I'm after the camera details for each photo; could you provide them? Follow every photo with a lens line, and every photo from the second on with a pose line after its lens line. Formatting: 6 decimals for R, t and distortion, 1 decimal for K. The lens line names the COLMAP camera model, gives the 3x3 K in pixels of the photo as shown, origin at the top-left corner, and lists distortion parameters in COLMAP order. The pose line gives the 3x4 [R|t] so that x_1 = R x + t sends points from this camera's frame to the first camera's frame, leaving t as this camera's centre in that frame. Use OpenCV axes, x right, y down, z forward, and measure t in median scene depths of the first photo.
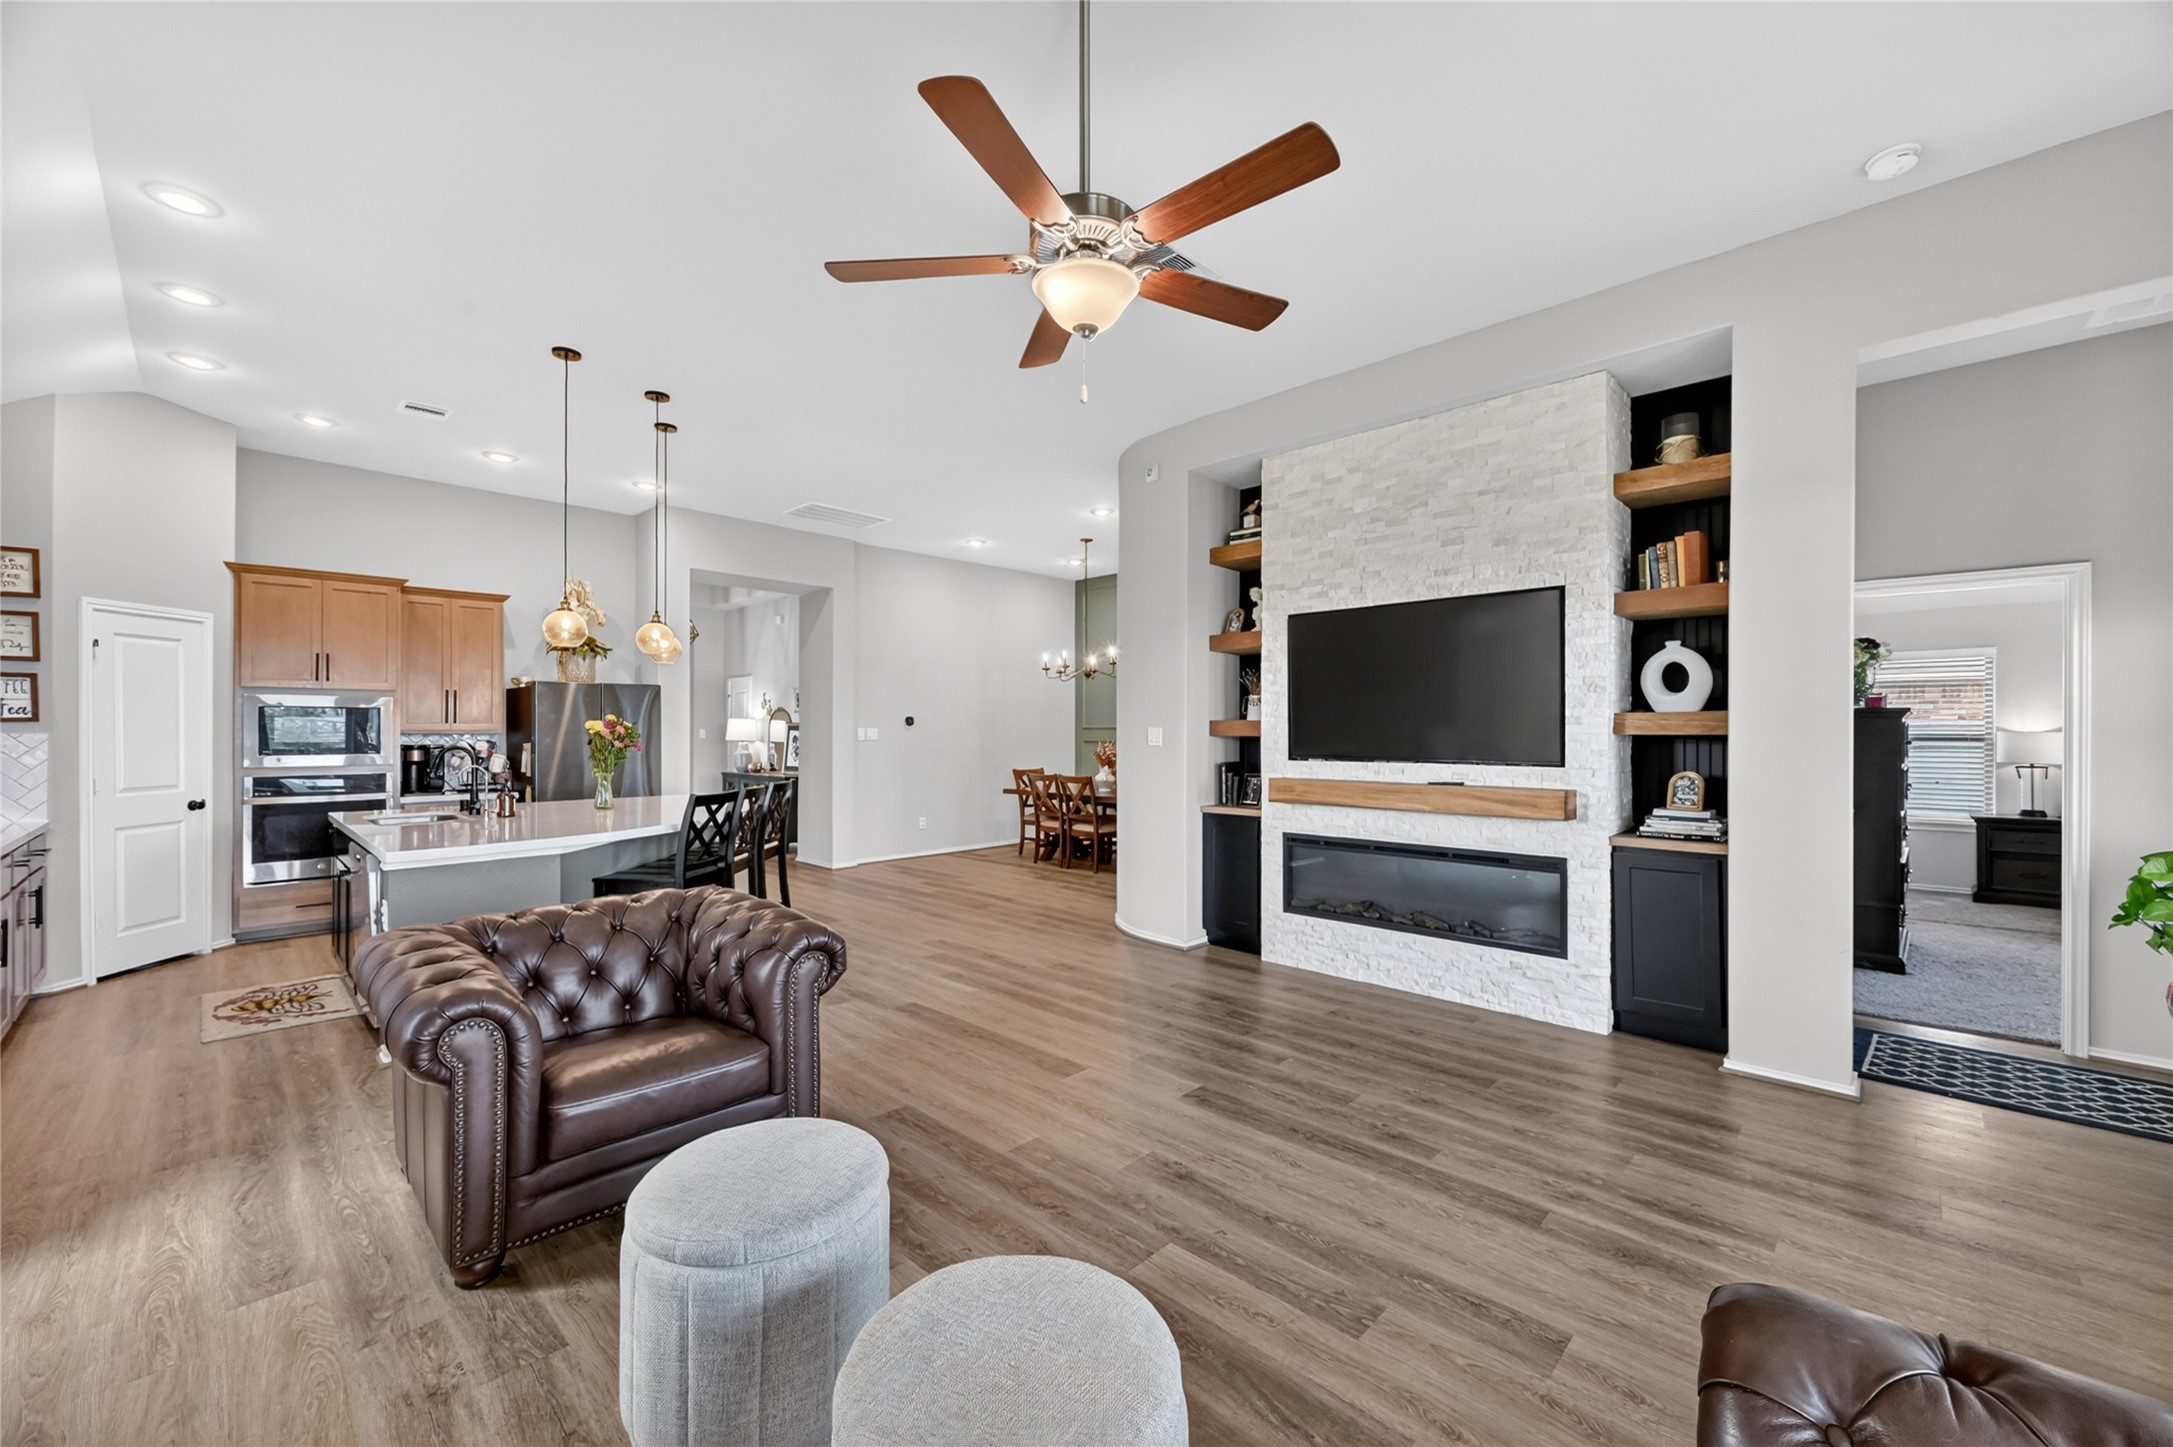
lens RADIAL K [[859.4, 0, 1090.2], [0, 859.4, 725.7], [0, 0, 1]] dist [-0.001285, 0.001308]
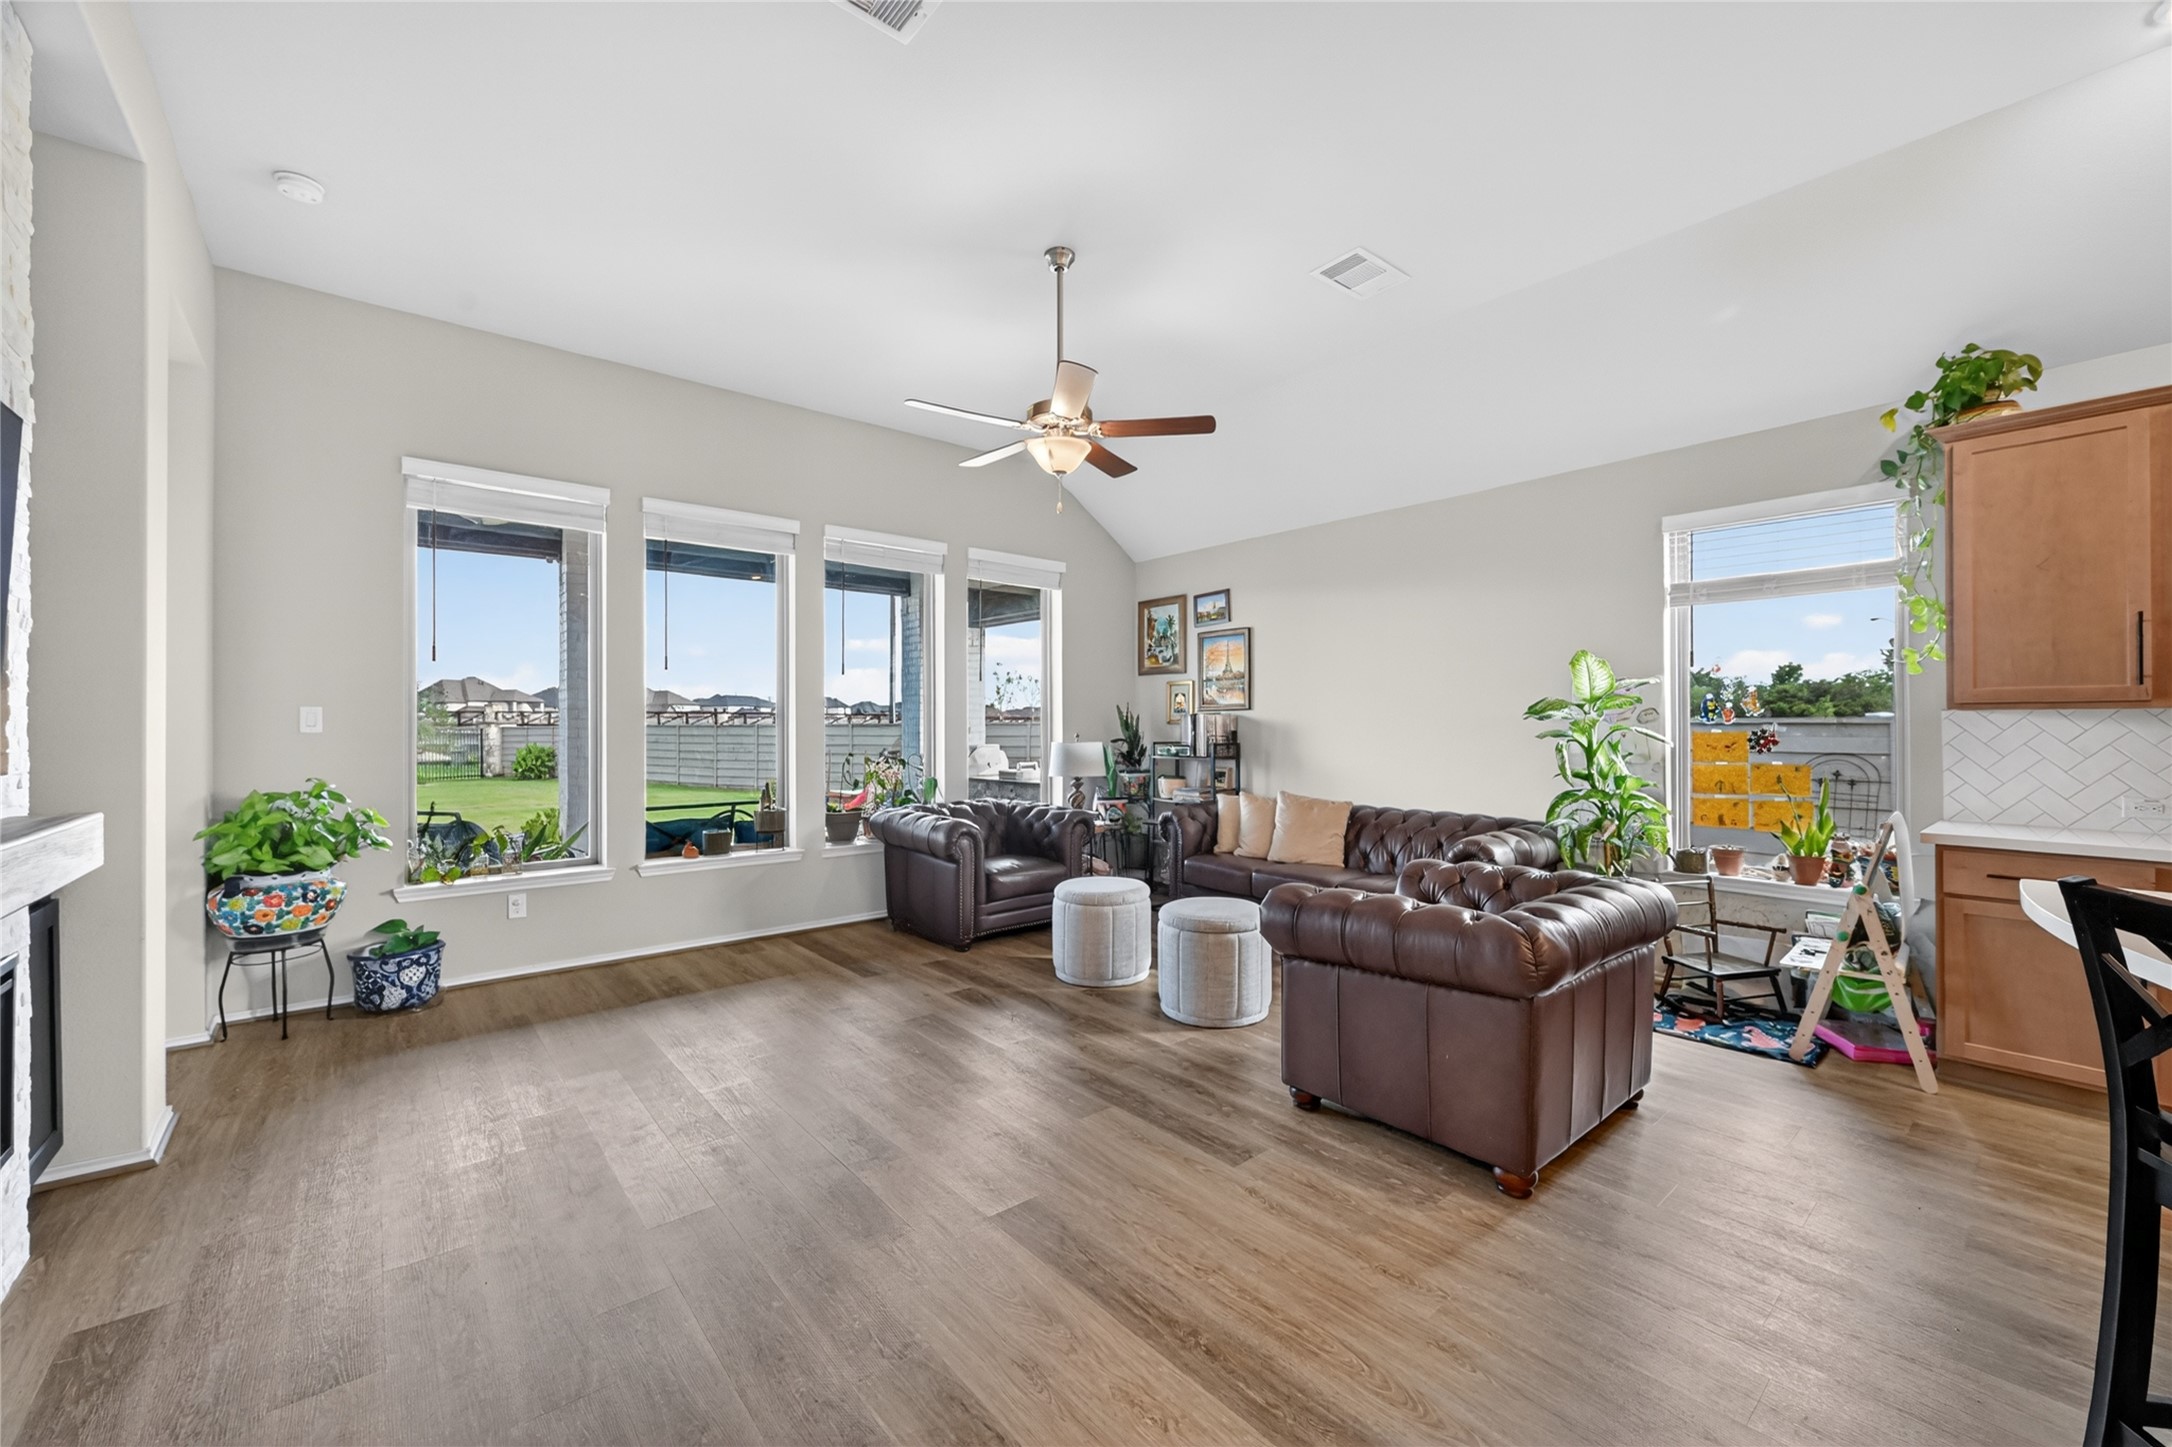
lens RADIAL K [[859.0, 0, 1077.5], [0, 859.0, 722.8], [0, 0, 1]] dist [-0.001285, 0.001308]
pose [[-0.994278, 0.001560, 0.106814, -0.085748], [0.000829, 0.999976, -0.006889, 0.016283], [-0.106822, -0.006762, -0.994255, 1.033824]]
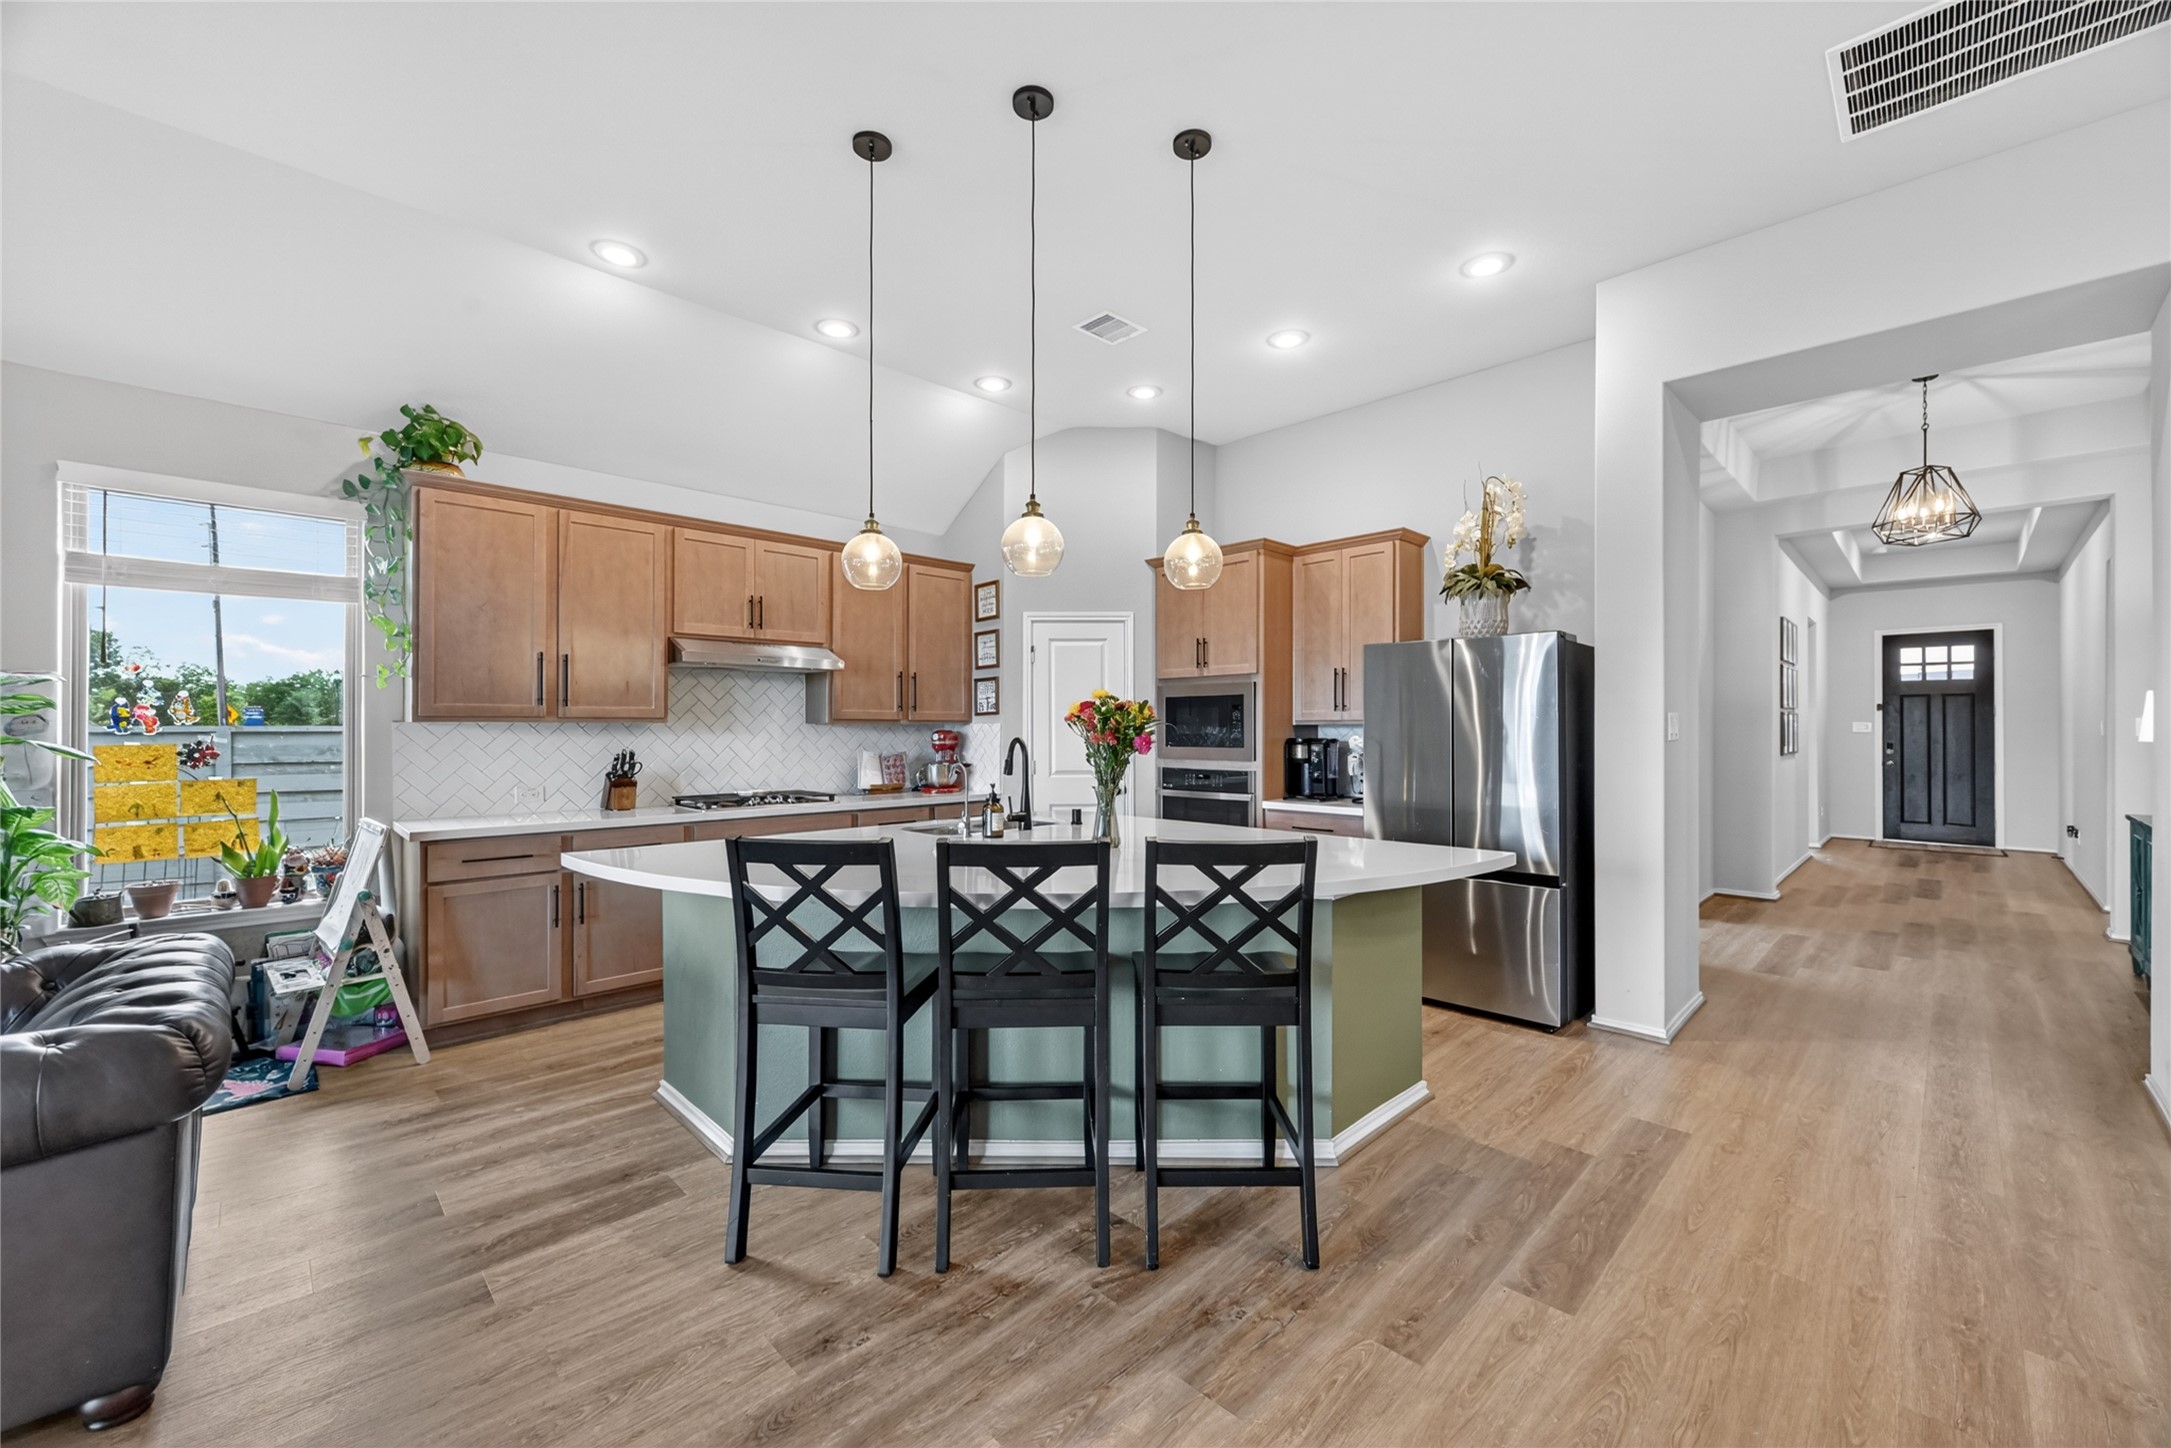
lens RADIAL K [[858.6, 0, 1090.0], [0, 858.6, 724.3], [0, 0, 1]] dist [-0.001285, 0.001308]
pose [[-0.021412, -0.005775, -0.999754, 0.034353], [0.007329, 0.999956, -0.005933, 0.013805], [0.999744, -0.007454, -0.021369, 0.922817]]
